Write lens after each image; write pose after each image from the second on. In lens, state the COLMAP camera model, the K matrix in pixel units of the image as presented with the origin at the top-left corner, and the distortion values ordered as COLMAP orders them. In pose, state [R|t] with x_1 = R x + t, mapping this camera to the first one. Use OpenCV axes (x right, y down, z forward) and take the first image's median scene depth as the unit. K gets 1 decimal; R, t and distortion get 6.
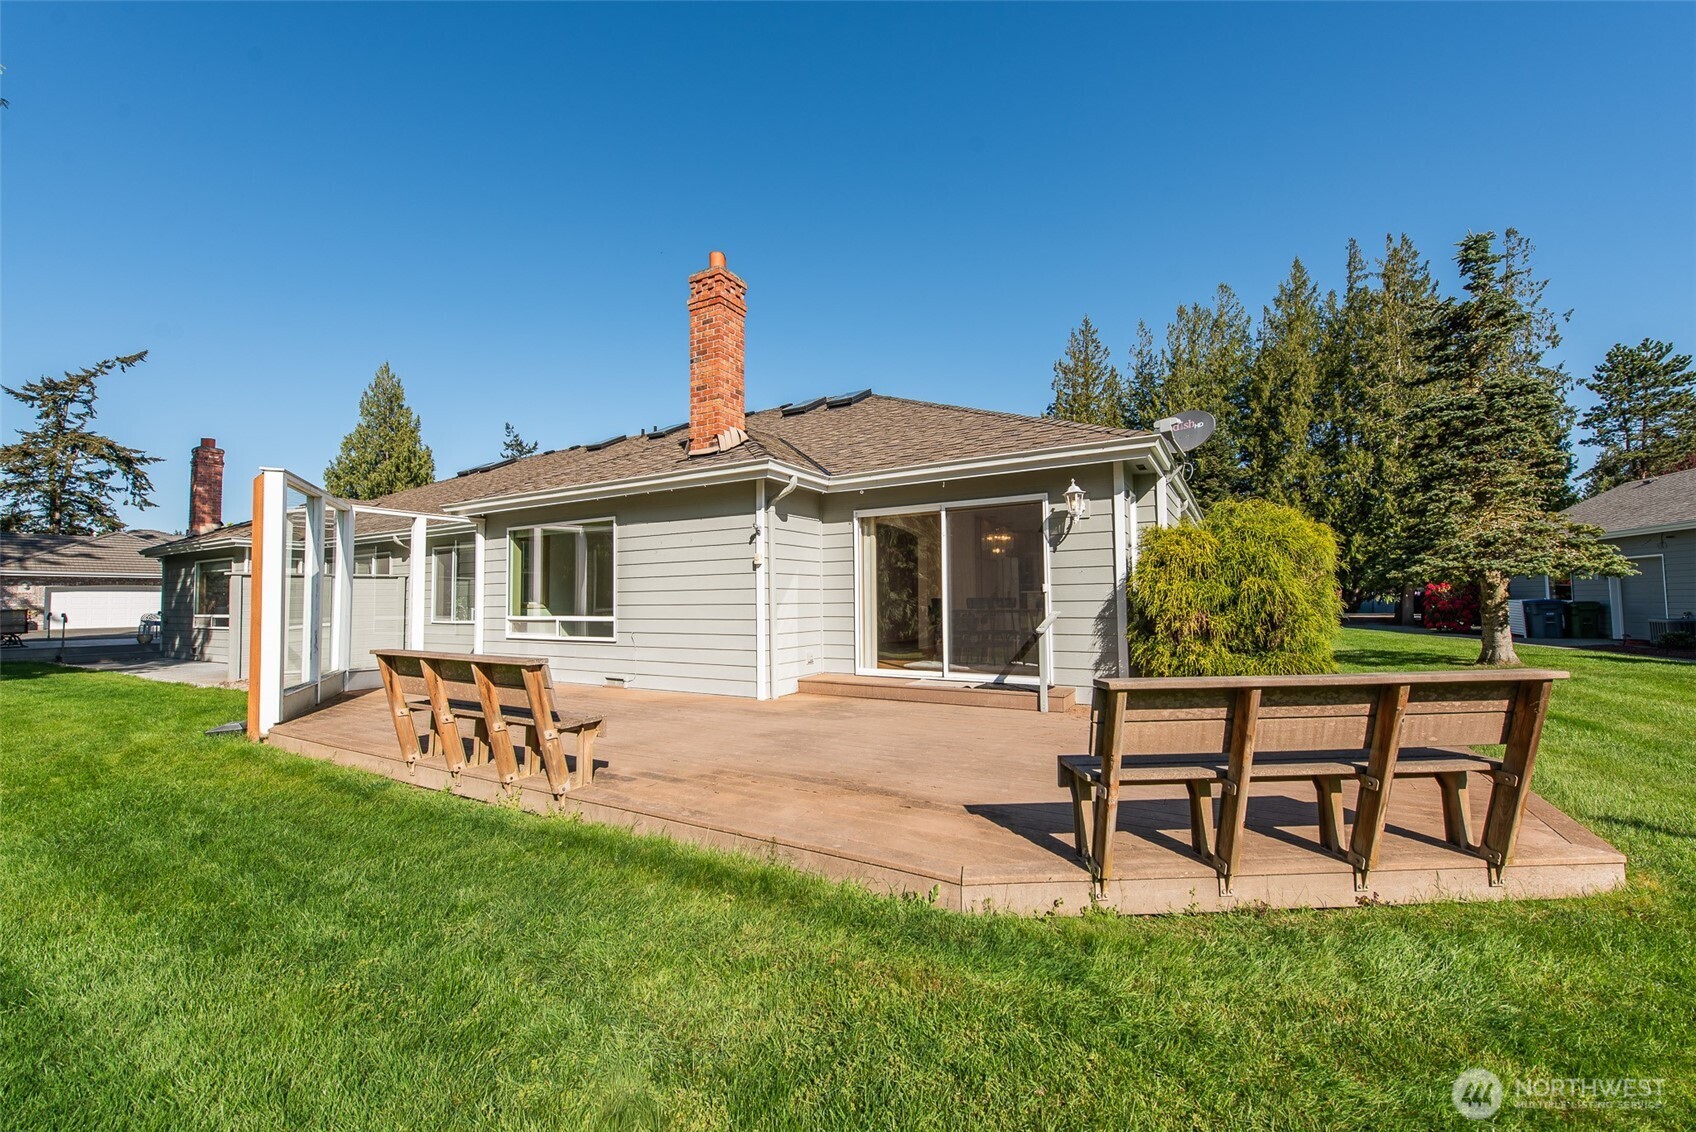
lens RADIAL K [[662.7, 0, 846.1], [0, 662.7, 569.4], [0, 0, 1]] dist [0.010089, -0.003188]
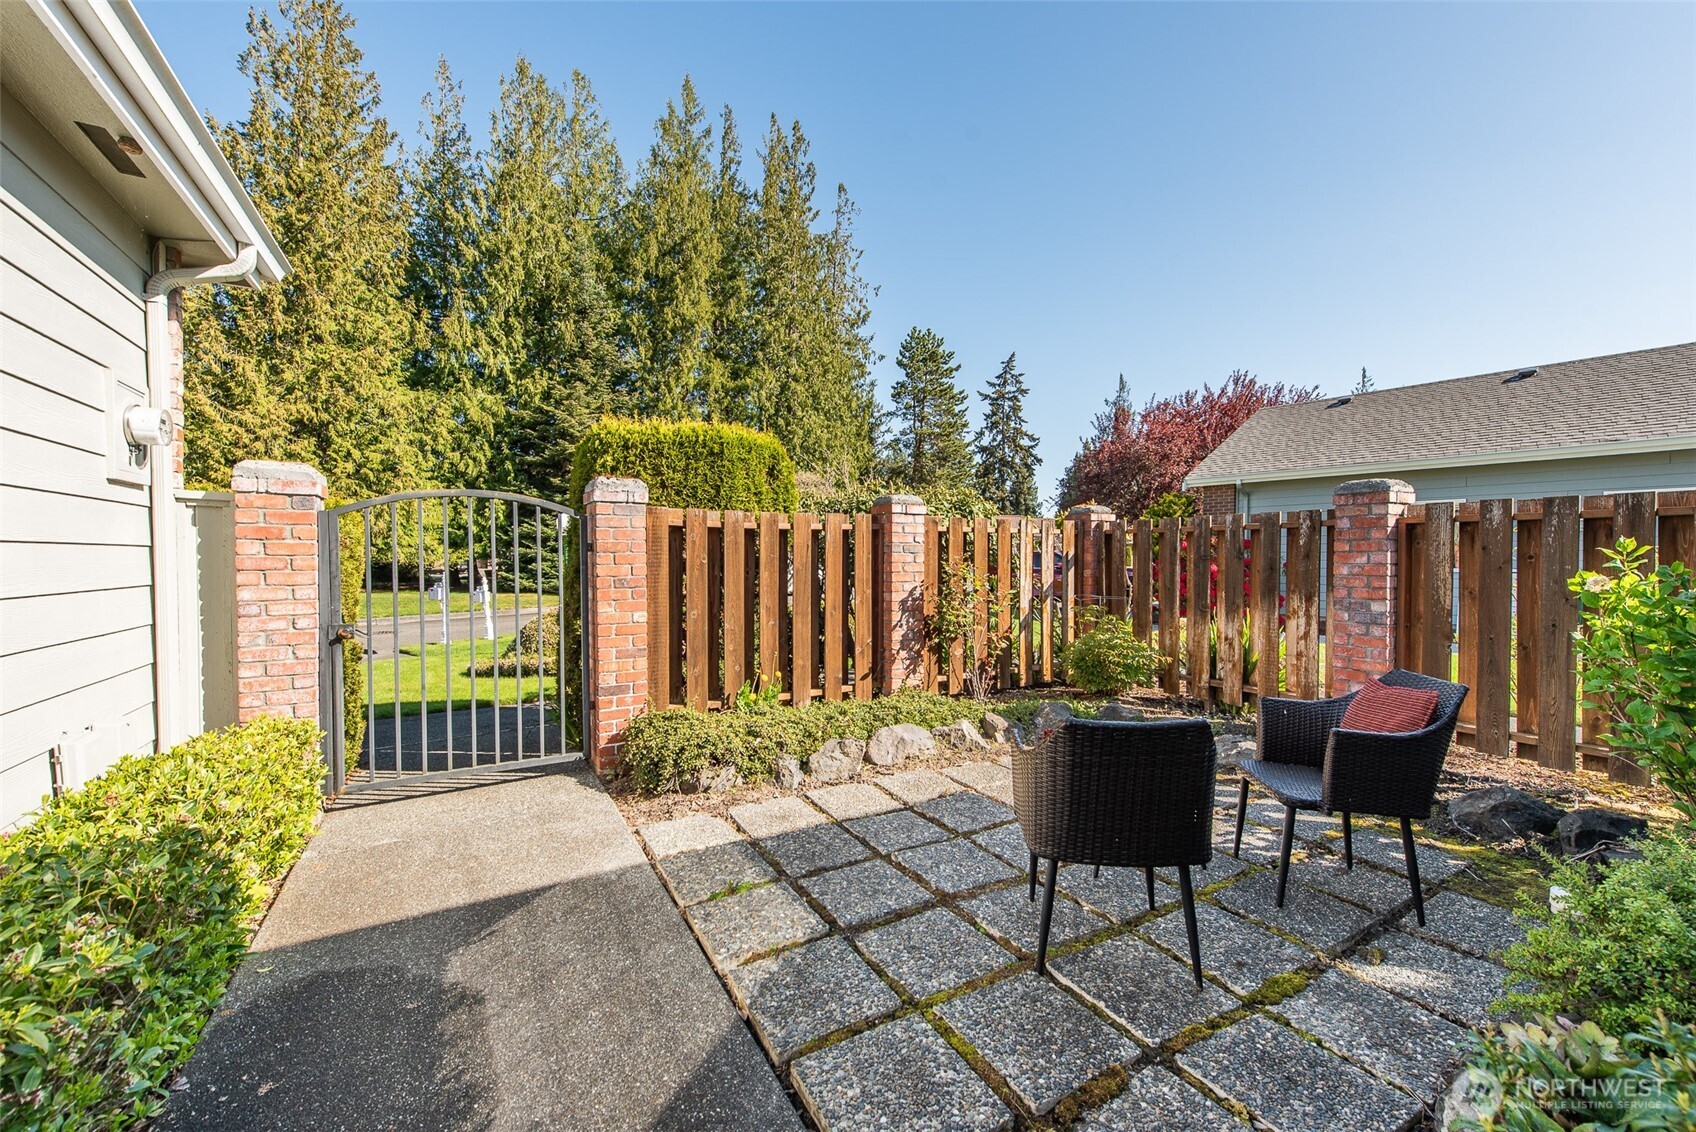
lens RADIAL K [[662.7, 0, 840.2], [0, 662.7, 571.5], [0, 0, 1]] dist [0.010089, -0.003188]
pose [[0.493973, -0.006555, 0.869452, 0.142864], [-0.047733, 0.998259, 0.034645, 0.022792], [-0.868166, -0.058616, 0.492800, 0.490101]]
